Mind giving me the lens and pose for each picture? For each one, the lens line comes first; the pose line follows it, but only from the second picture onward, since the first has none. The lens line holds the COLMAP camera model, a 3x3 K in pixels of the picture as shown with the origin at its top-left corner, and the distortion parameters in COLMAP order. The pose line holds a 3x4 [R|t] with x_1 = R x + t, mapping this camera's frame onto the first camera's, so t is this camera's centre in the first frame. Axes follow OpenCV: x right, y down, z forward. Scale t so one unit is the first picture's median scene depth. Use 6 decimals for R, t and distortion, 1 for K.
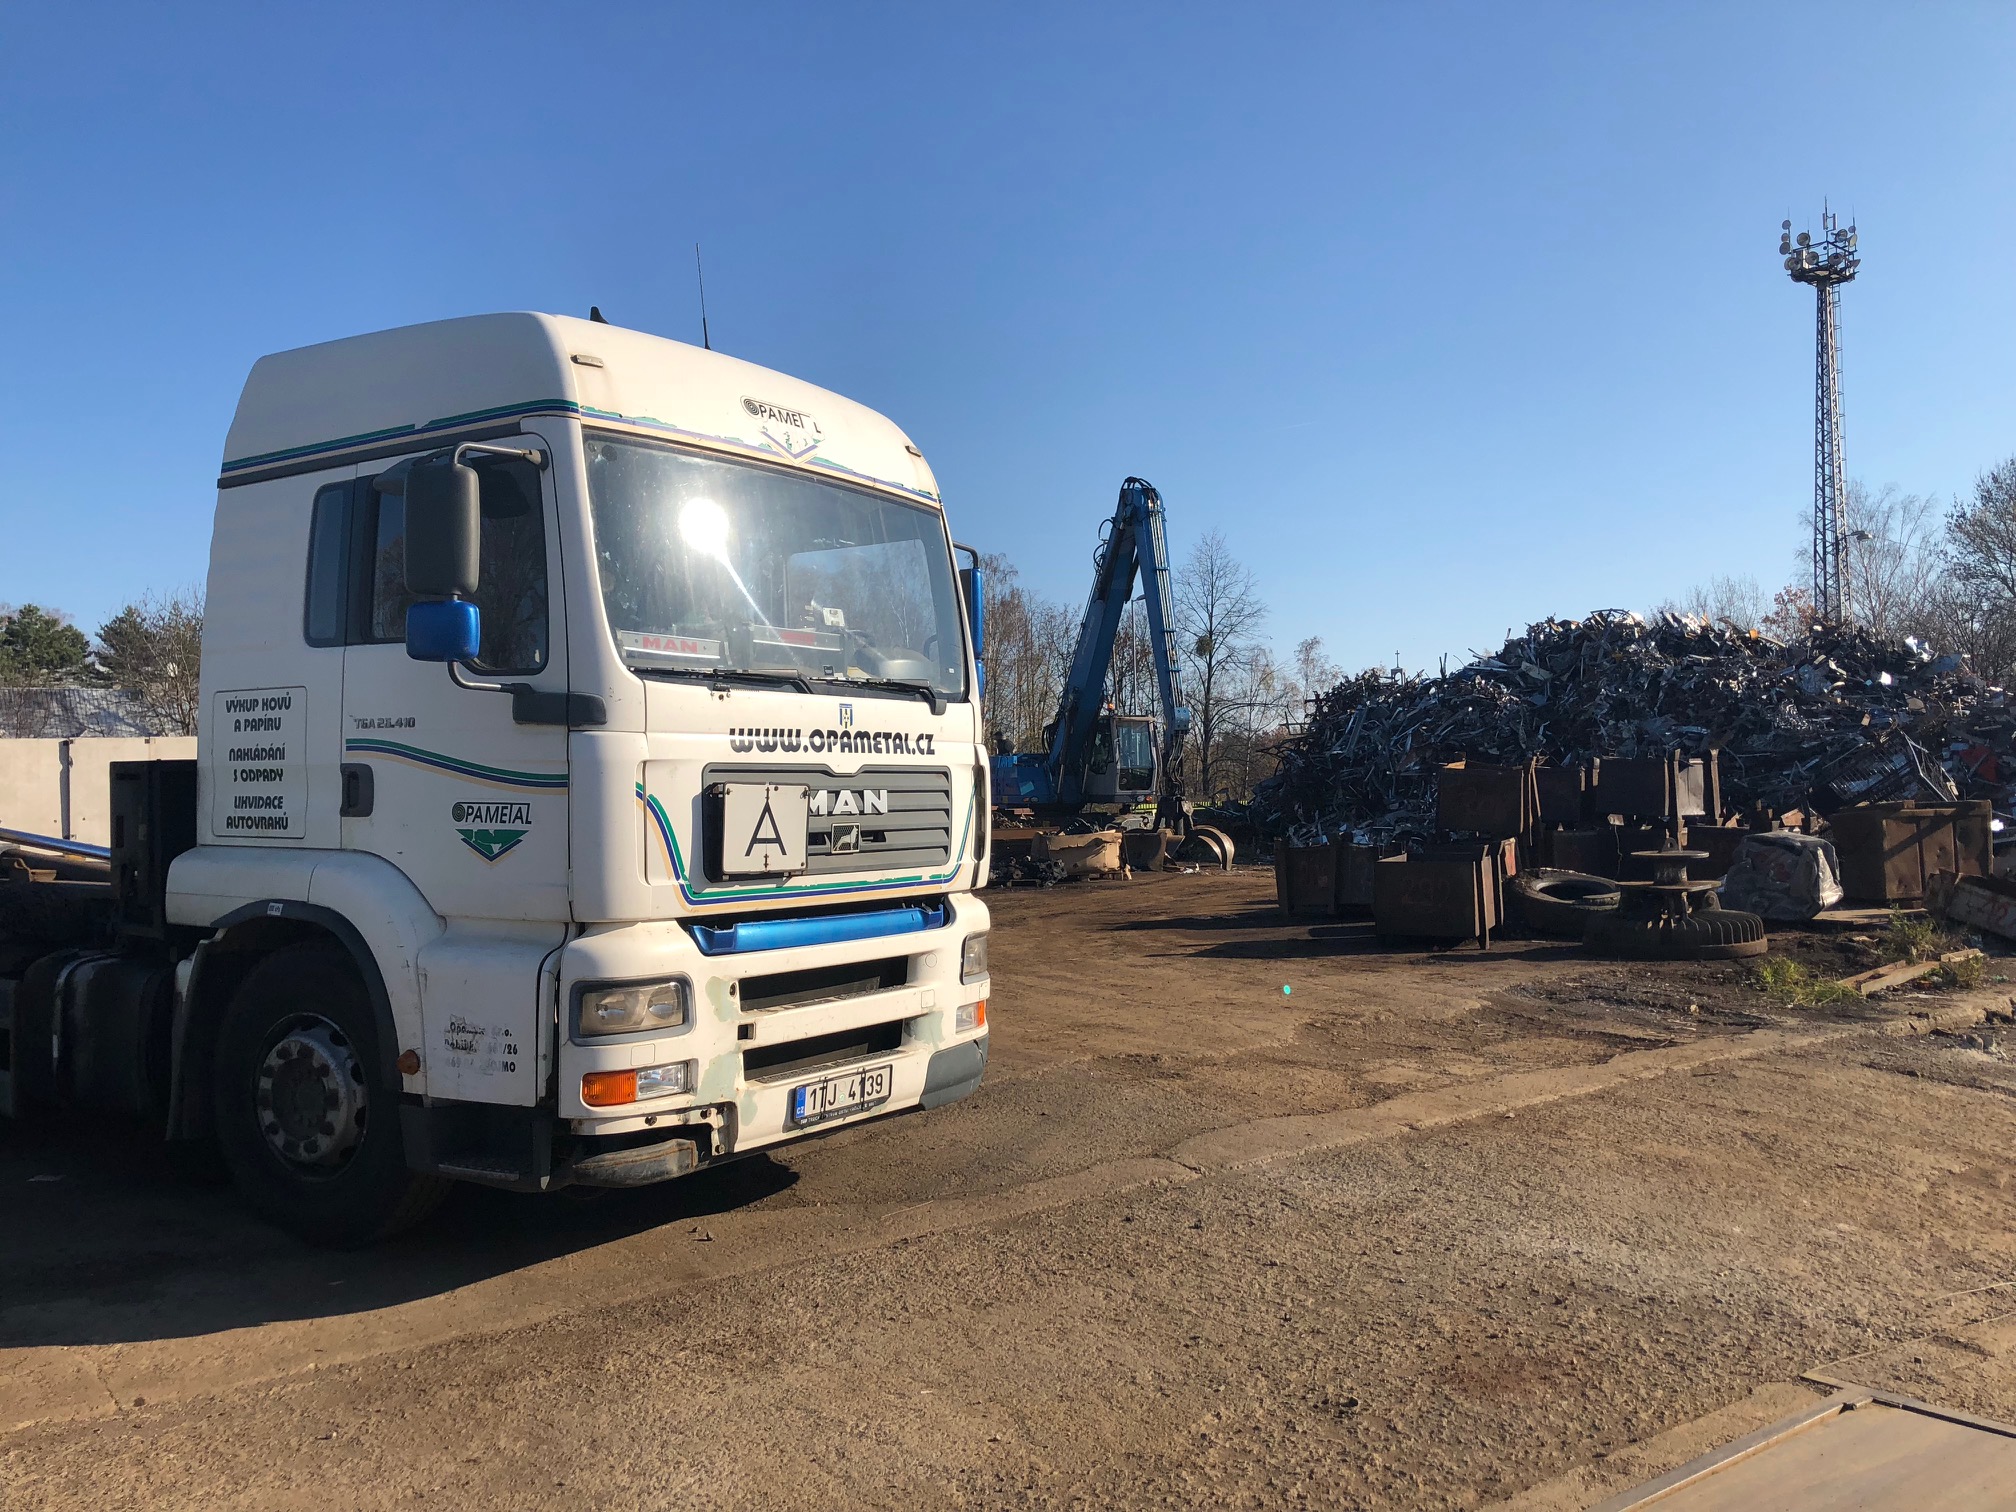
lens RADIAL K [[1654.5, 0, 1005.3], [0, 1654.5, 752.2], [0, 0, 1]] dist [-0.010719, -0.003062]
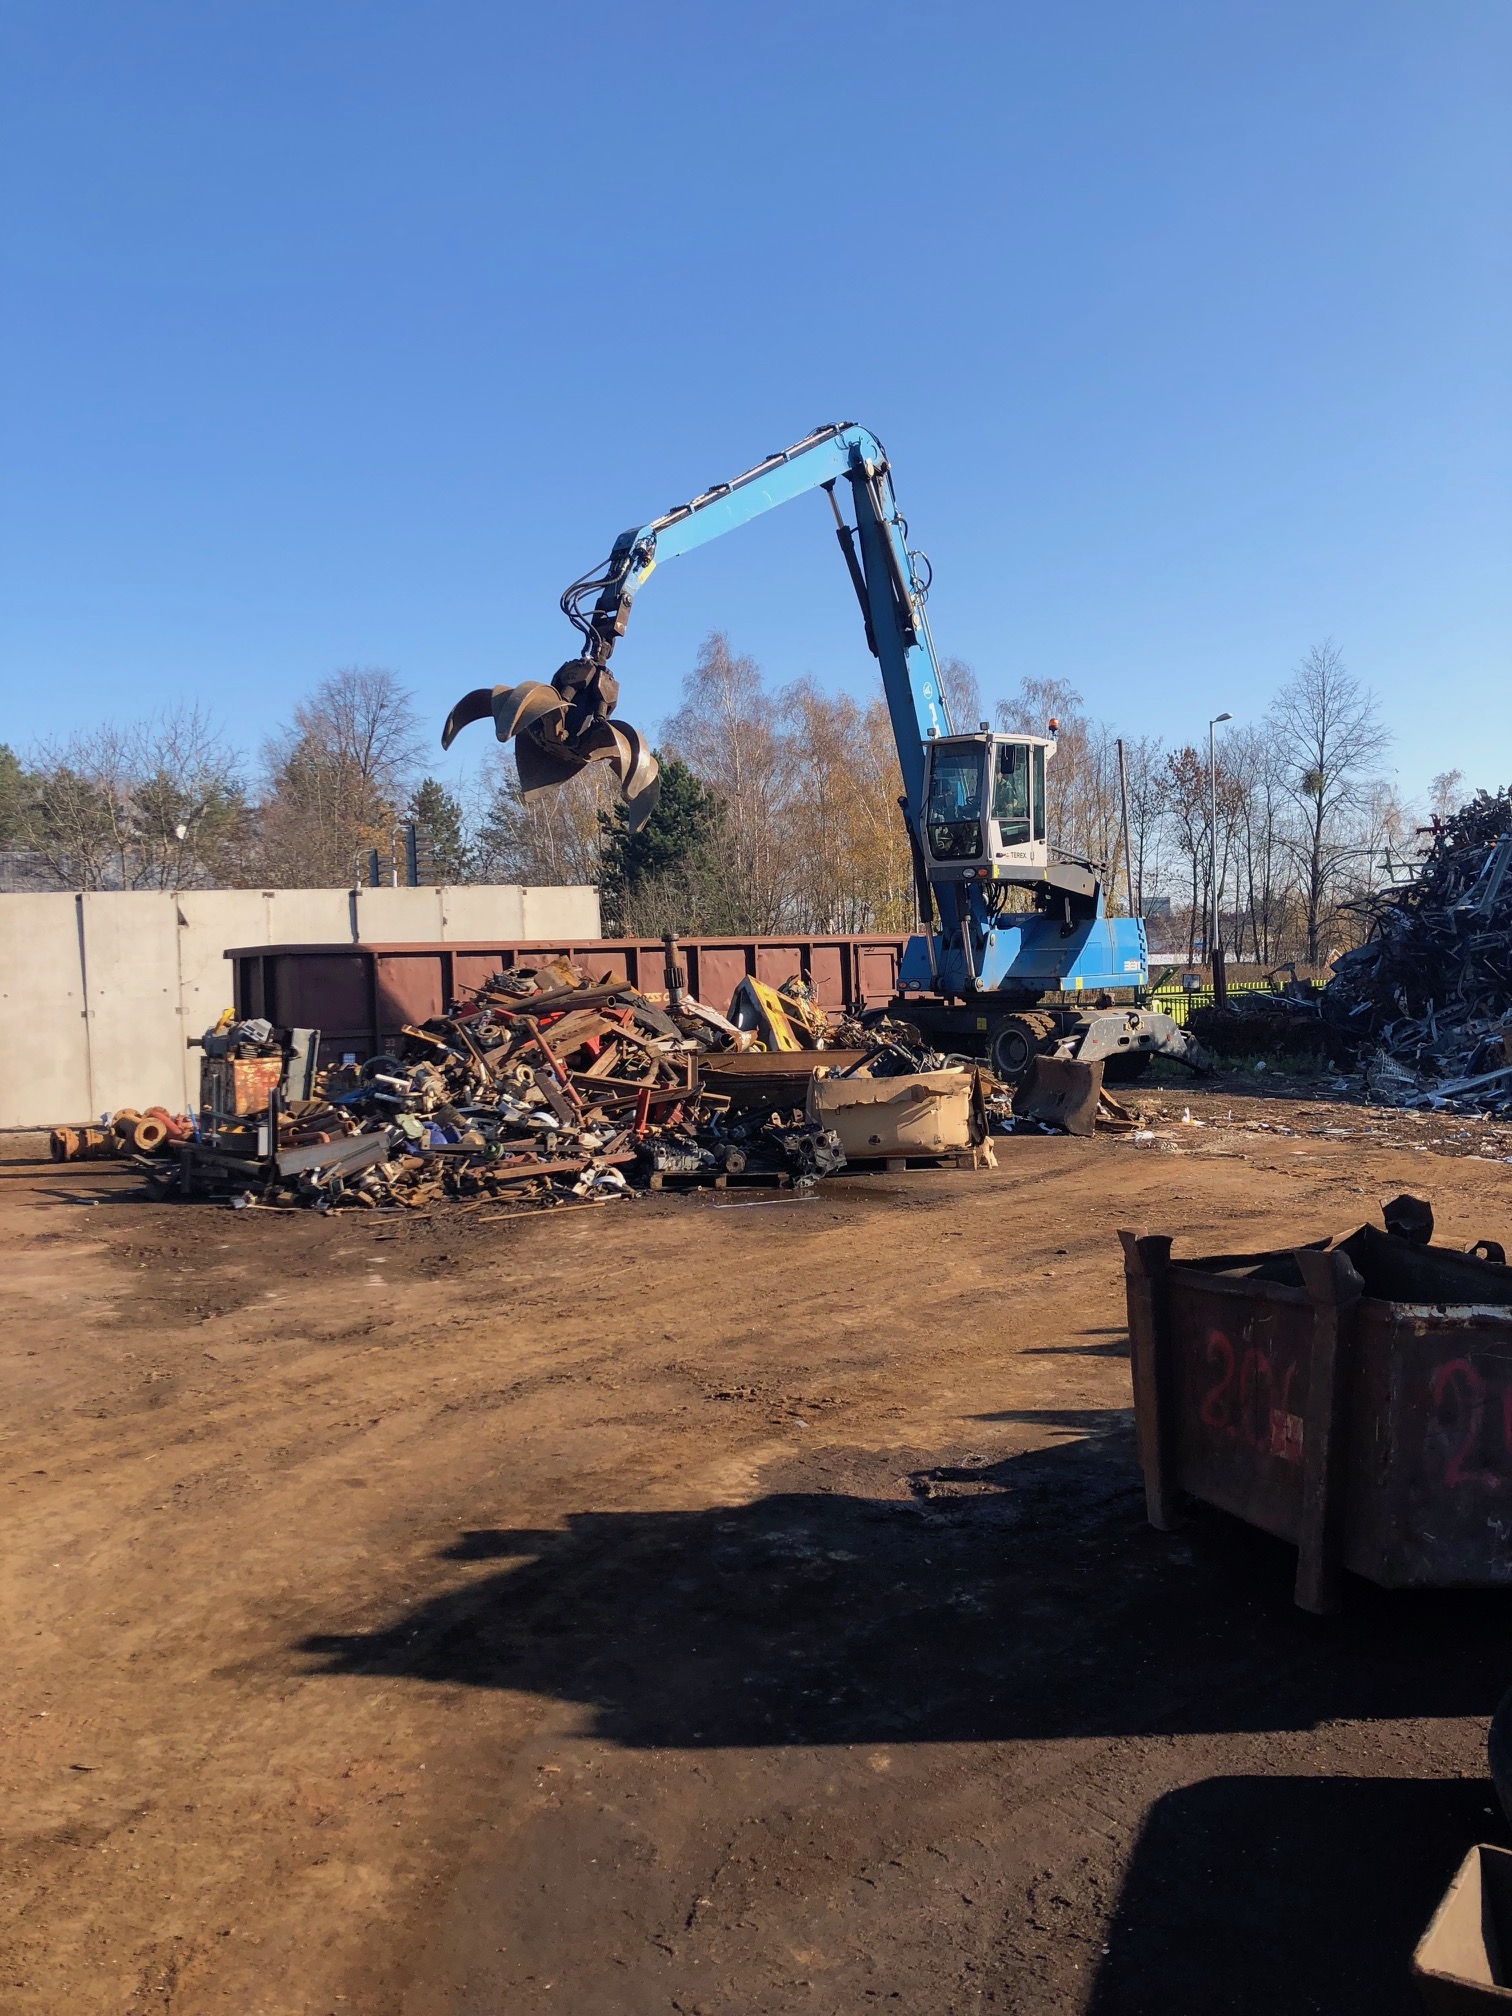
lens RADIAL K [[1654.5, 0, 760.2], [0, 1654.5, 1012.7], [0, 0, 1]] dist [-0.010719, -0.003062]
pose [[0.976825, 0.005184, -0.213976, 0.027018], [0.007710, 0.998205, 0.059383, 0.000191], [0.213900, -0.059657, 0.975032, 0.120745]]
